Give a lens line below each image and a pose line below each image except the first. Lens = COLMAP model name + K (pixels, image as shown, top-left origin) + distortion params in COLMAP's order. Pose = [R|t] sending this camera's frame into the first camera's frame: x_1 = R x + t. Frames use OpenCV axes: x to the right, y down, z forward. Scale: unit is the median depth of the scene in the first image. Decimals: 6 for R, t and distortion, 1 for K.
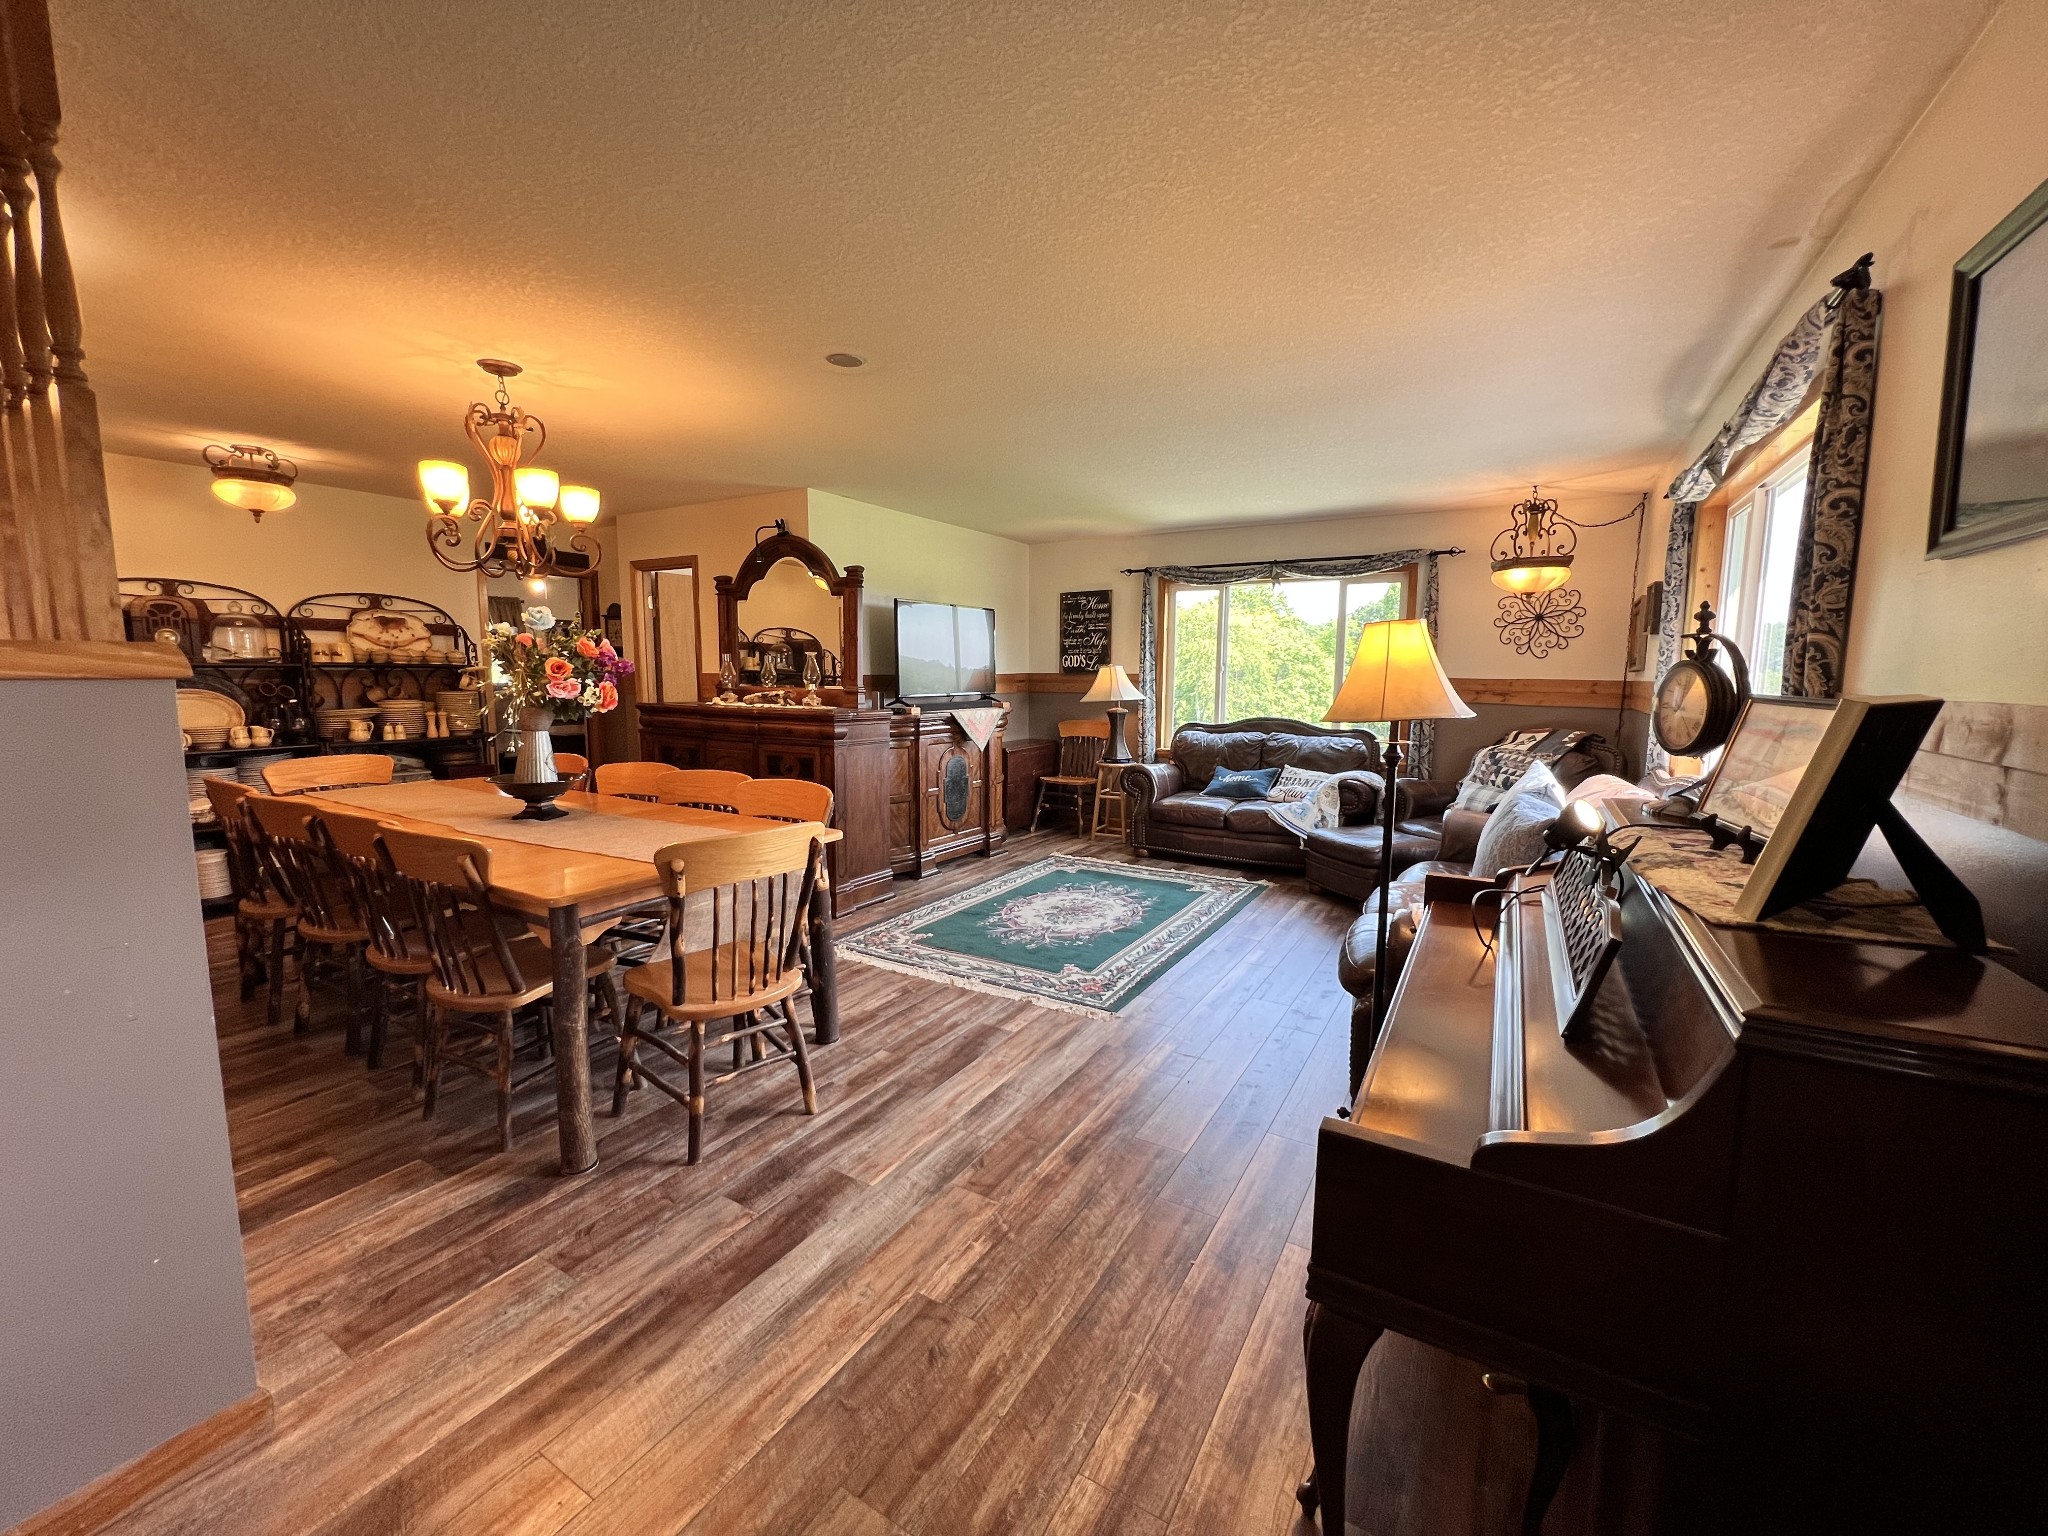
lens RADIAL K [[831.7, 0, 1025.8], [0, 831.7, 765.3], [0, 0, 1]] dist [-0.001715, -0.000025]
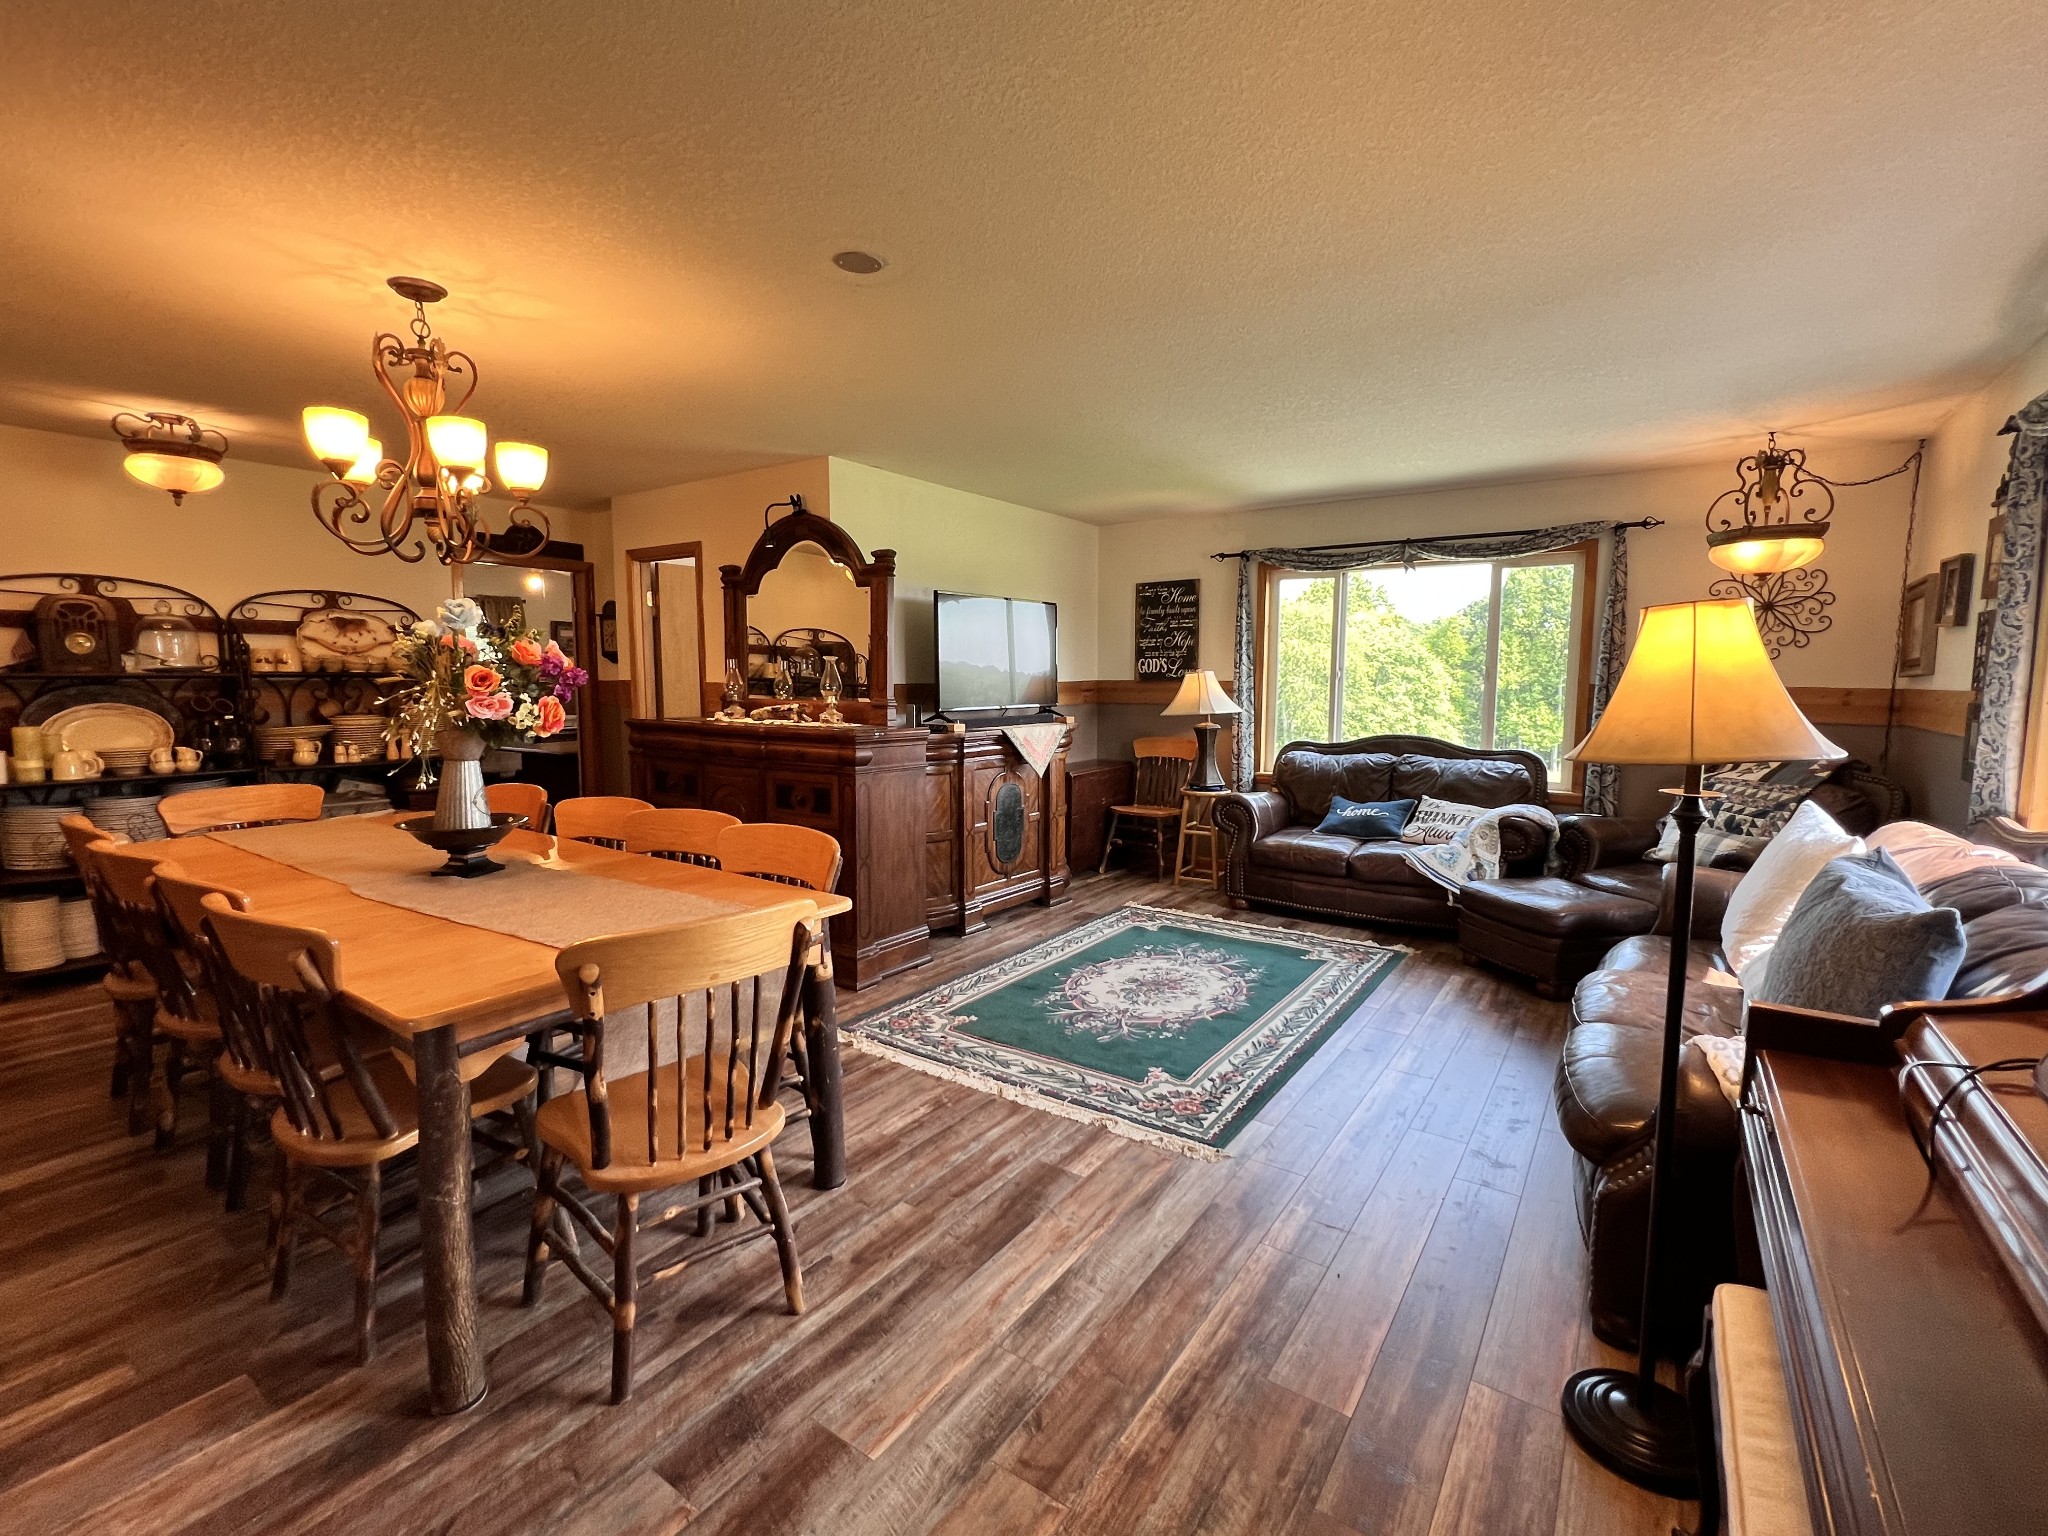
lens RADIAL K [[919.7, 0, 1019.4], [0, 919.7, 765.6], [0, 0, 1]] dist [-0.000643, 0.000217]
pose [[0.997145, 0.003668, -0.075427, -0.008402], [-0.004882, 0.999861, -0.015917, -0.019705], [0.075358, 0.016240, 0.997024, 0.146053]]
